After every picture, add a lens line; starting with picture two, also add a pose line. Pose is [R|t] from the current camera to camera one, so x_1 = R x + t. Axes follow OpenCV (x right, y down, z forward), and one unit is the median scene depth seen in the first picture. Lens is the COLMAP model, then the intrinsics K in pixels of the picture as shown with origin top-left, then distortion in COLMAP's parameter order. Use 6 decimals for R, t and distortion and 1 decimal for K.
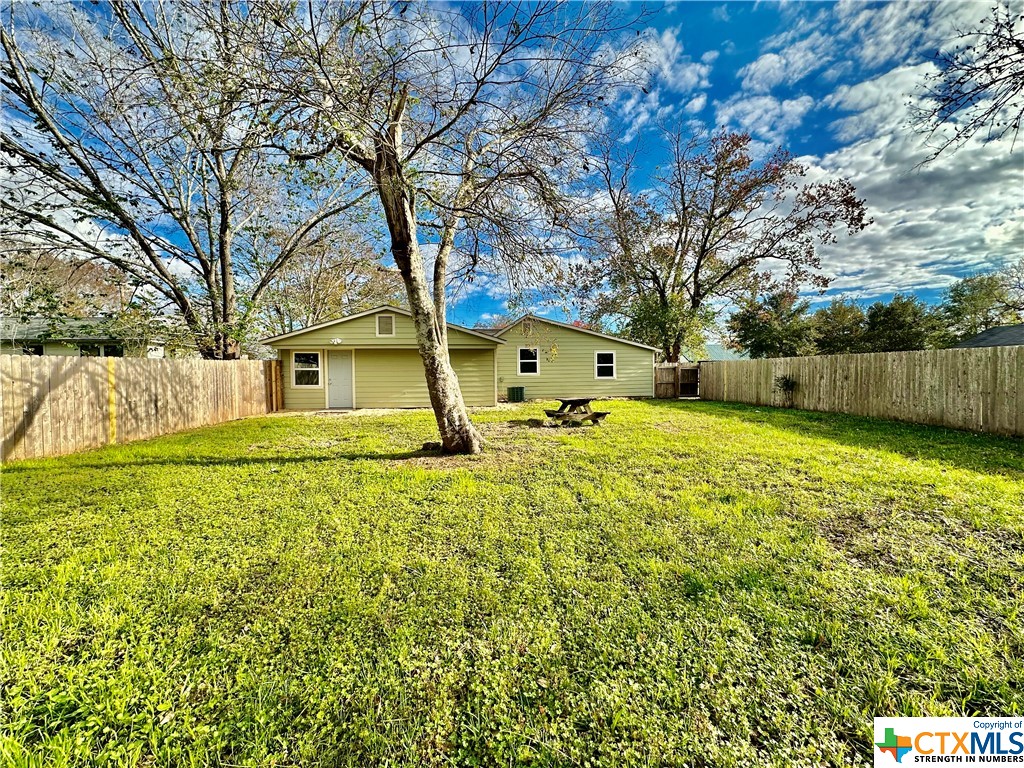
lens RADIAL K [[412.4, 0, 512.6], [0, 412.4, 378.5], [0, 0, 1]] dist [-0.003808, 0.000539]
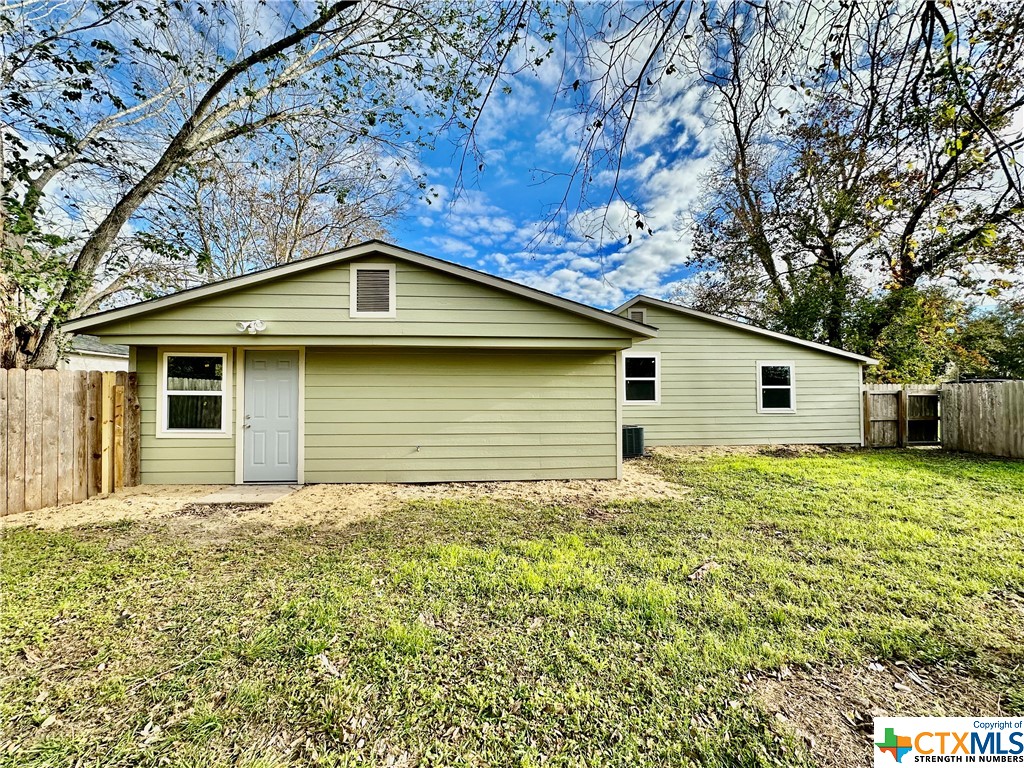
lens RADIAL K [[412.4, 0, 512.1], [0, 412.4, 380.8], [0, 0, 1]] dist [-0.003808, 0.000539]
pose [[0.998895, 0.006922, -0.046489, -0.145158], [-0.008917, 0.999042, -0.042851, -0.019787], [0.046148, 0.043218, 0.997999, 0.583810]]
